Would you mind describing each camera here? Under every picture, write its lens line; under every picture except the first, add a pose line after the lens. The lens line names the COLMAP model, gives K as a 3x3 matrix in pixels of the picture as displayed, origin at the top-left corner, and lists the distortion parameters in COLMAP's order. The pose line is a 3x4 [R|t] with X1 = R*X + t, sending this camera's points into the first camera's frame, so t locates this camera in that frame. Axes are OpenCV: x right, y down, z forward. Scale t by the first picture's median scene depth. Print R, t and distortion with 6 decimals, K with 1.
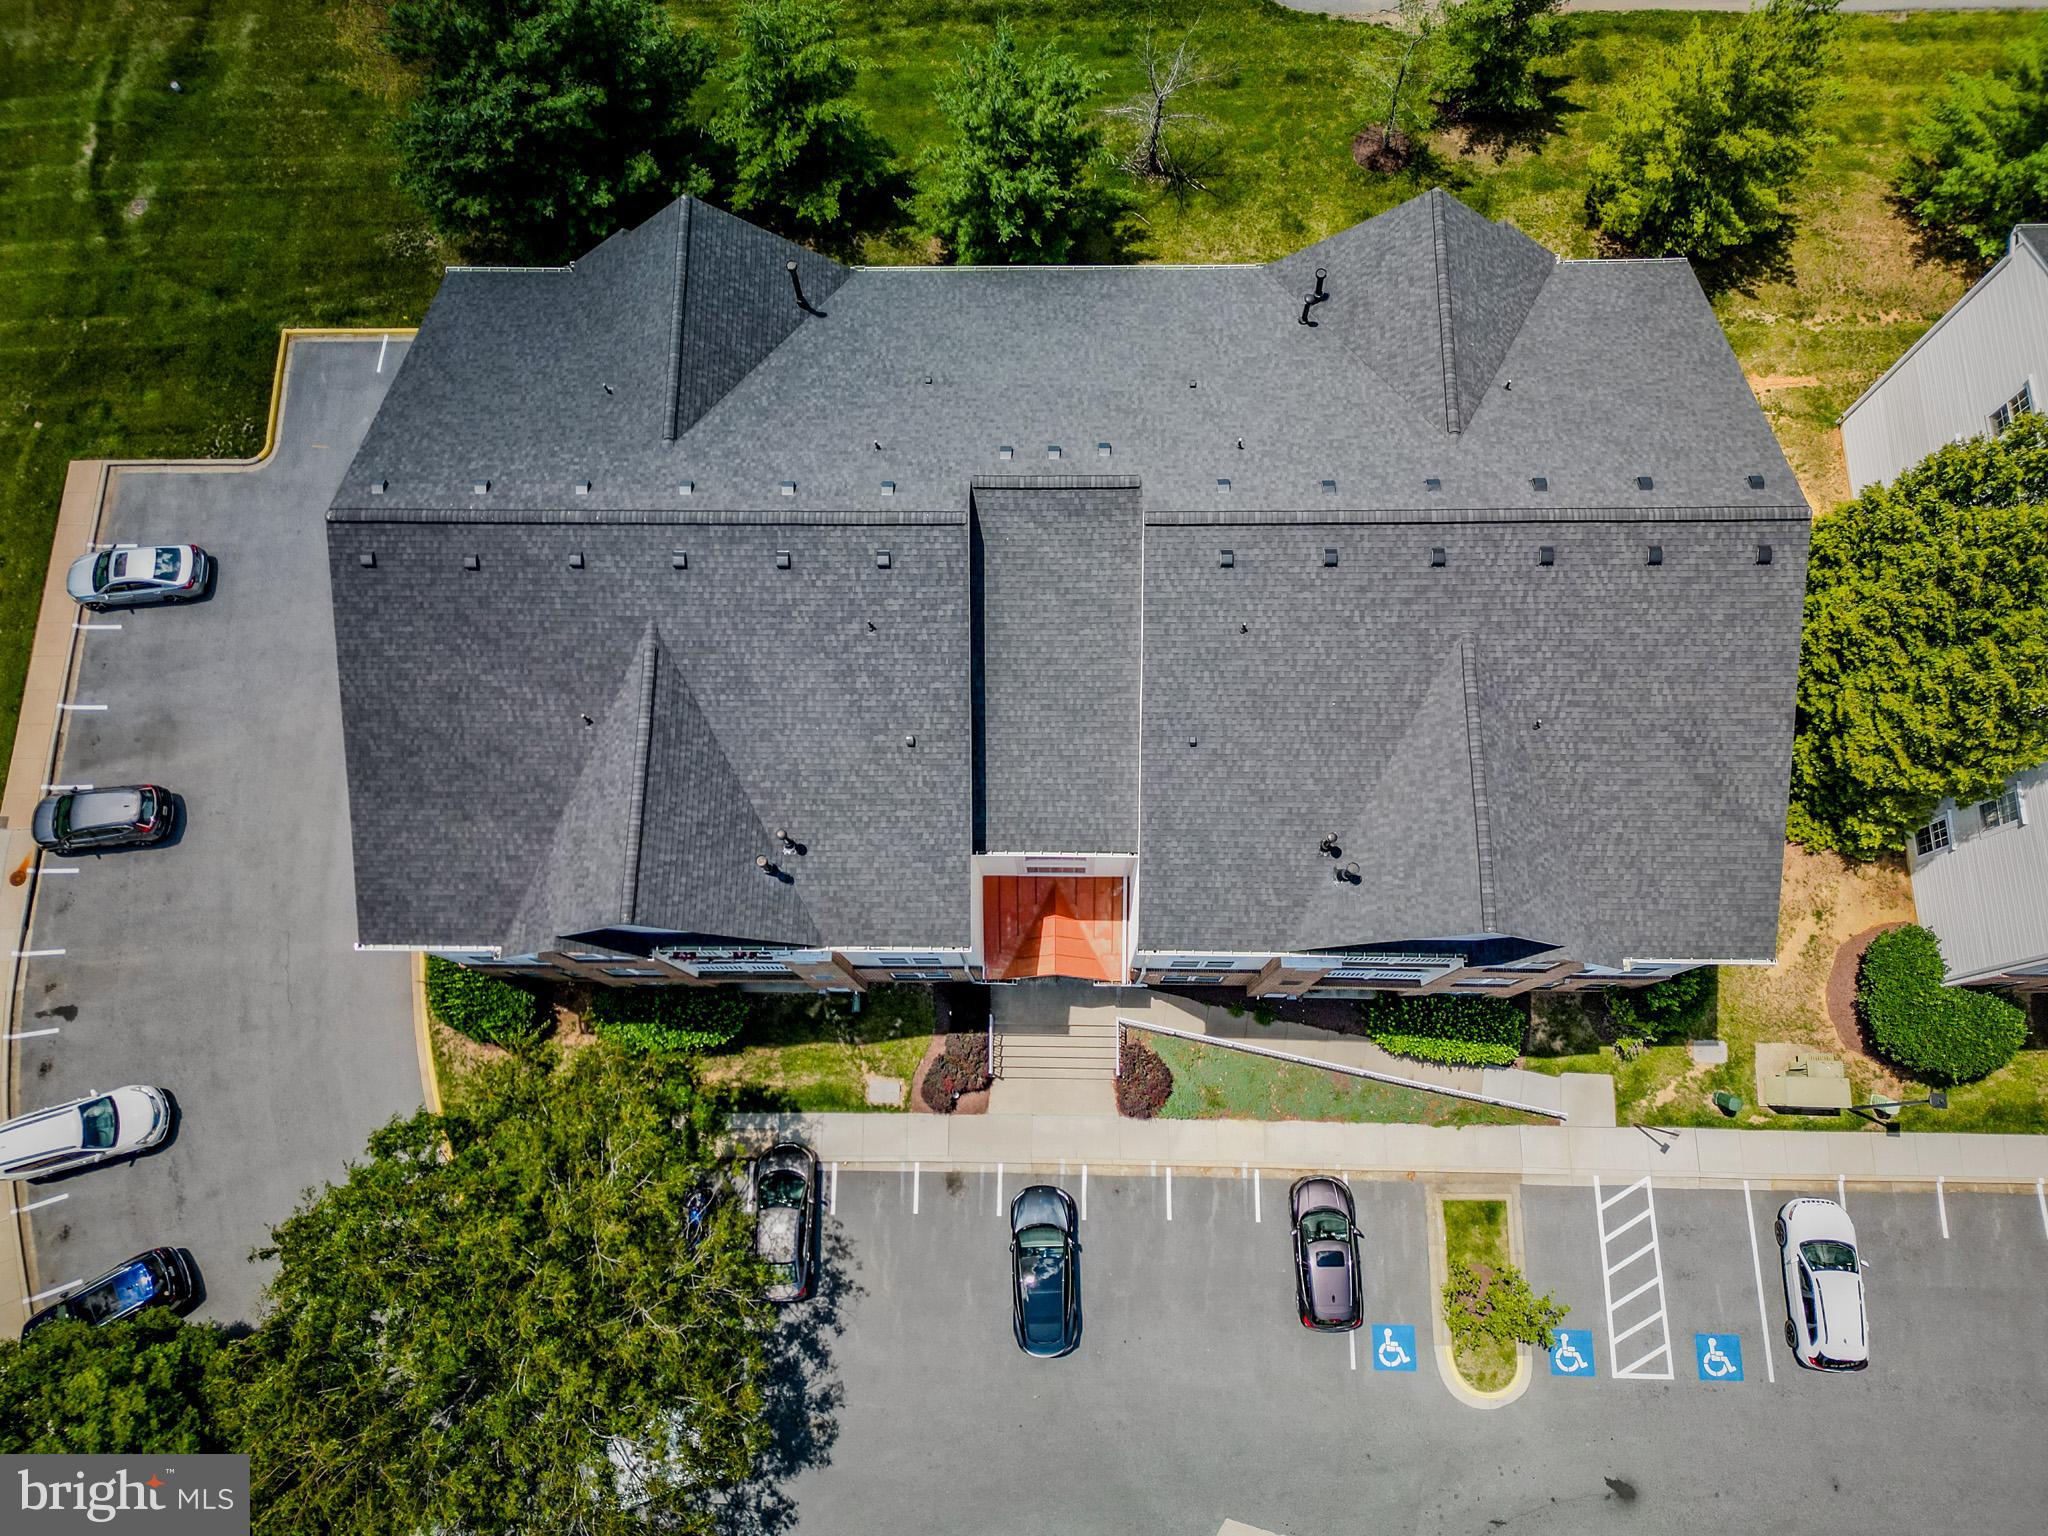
lens RADIAL K [[1441.7, 0, 1023.9], [0, 1441.7, 762.8], [0, 0, 1]] dist [0.055235, -0.021996]
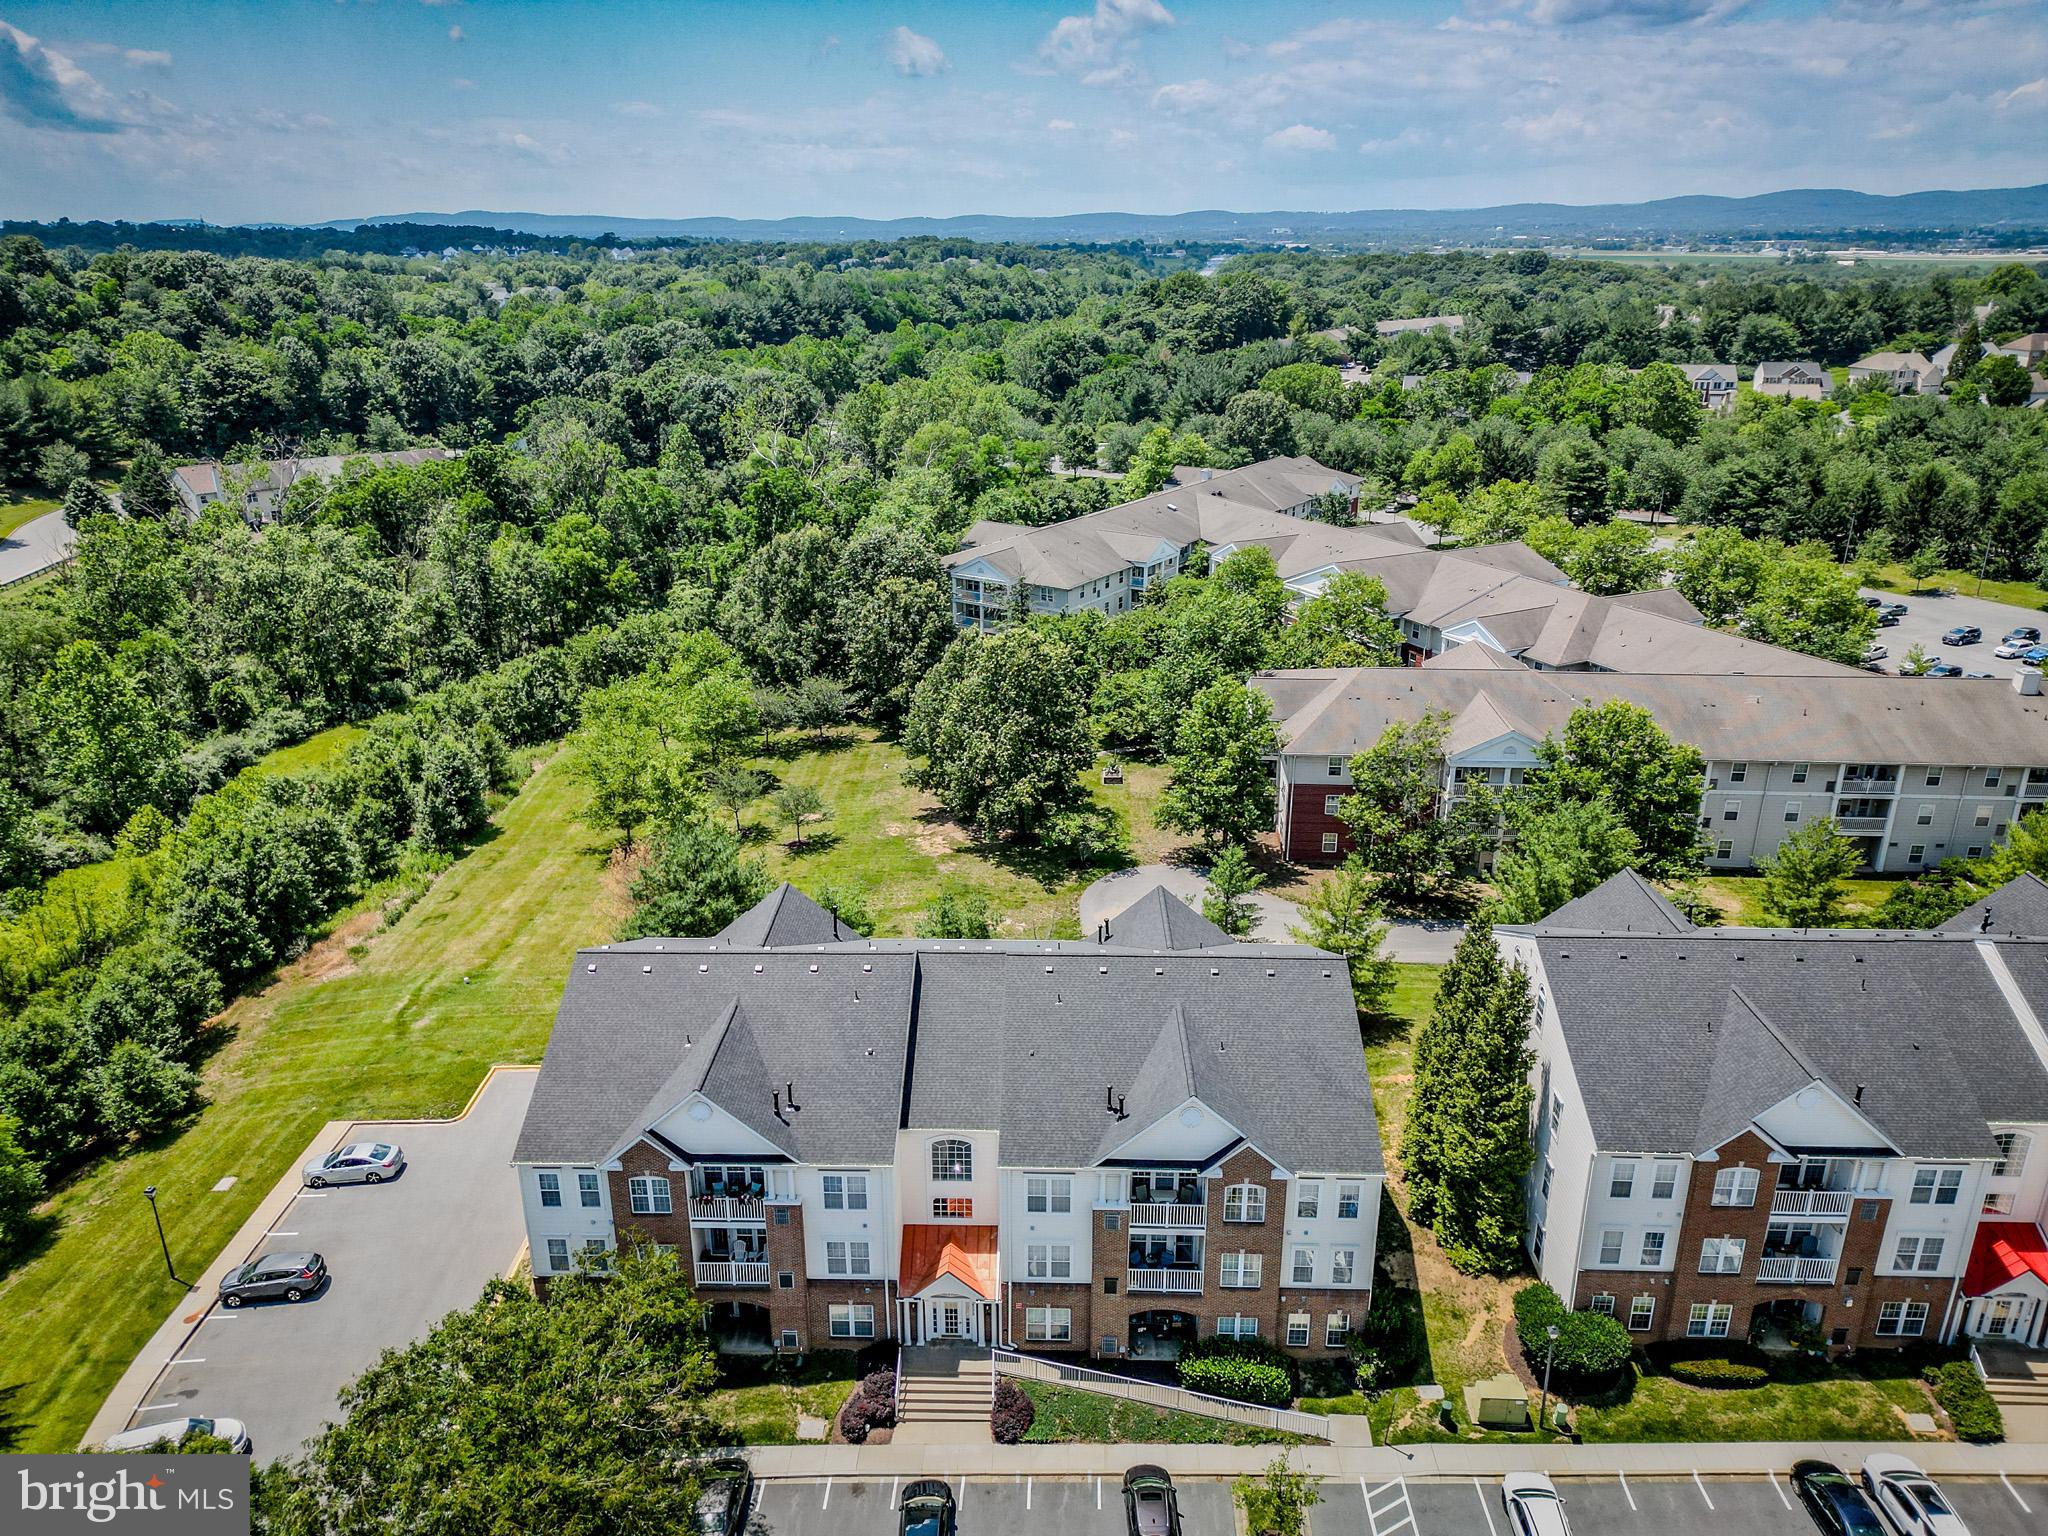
lens RADIAL K [[1441.7, 0, 1033.6], [0, 1441.7, 773.8], [0, 0, 1]] dist [0.055235, -0.021996]
pose [[0.999612, 0.027748, 0.002576, 0.083059], [-0.014283, 0.589485, -0.807653, 0.945891], [-0.023929, 0.807303, 0.589652, -0.243885]]
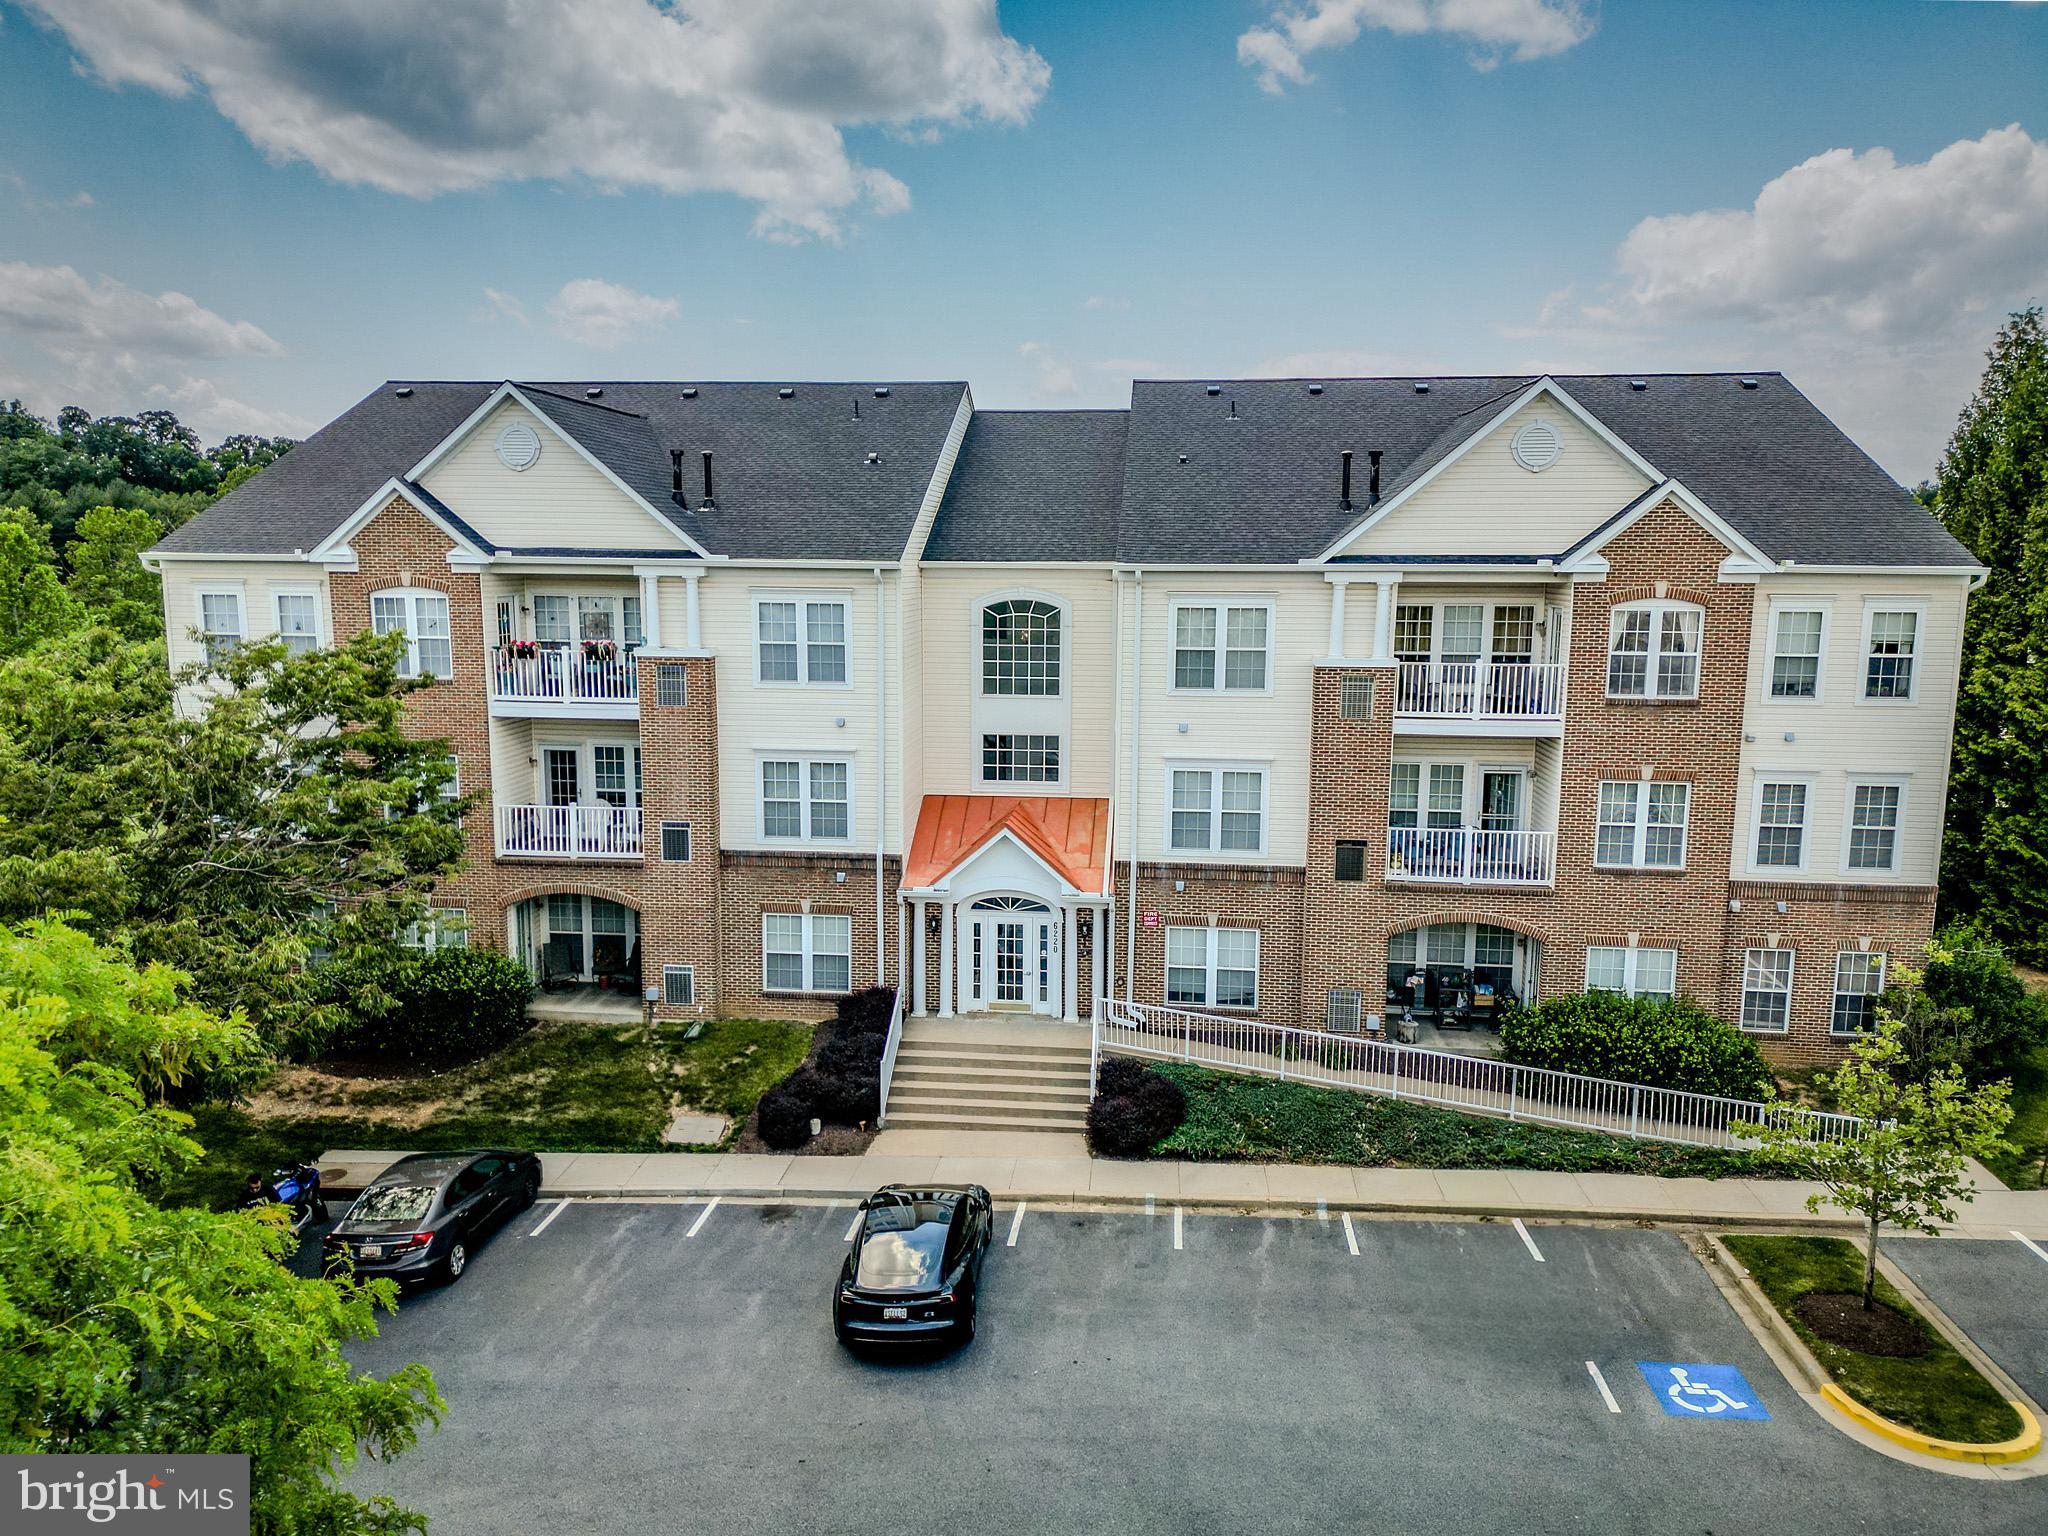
lens RADIAL K [[1441.7, 0, 1029.3], [0, 1441.7, 760.0], [0, 0, 1]] dist [0.055235, -0.021996]
pose [[0.995785, 0.046736, -0.078917, 0.079961], [-0.091098, 0.404088, -0.910172, 0.705264], [-0.010648, 0.913525, 0.406643, 0.633012]]
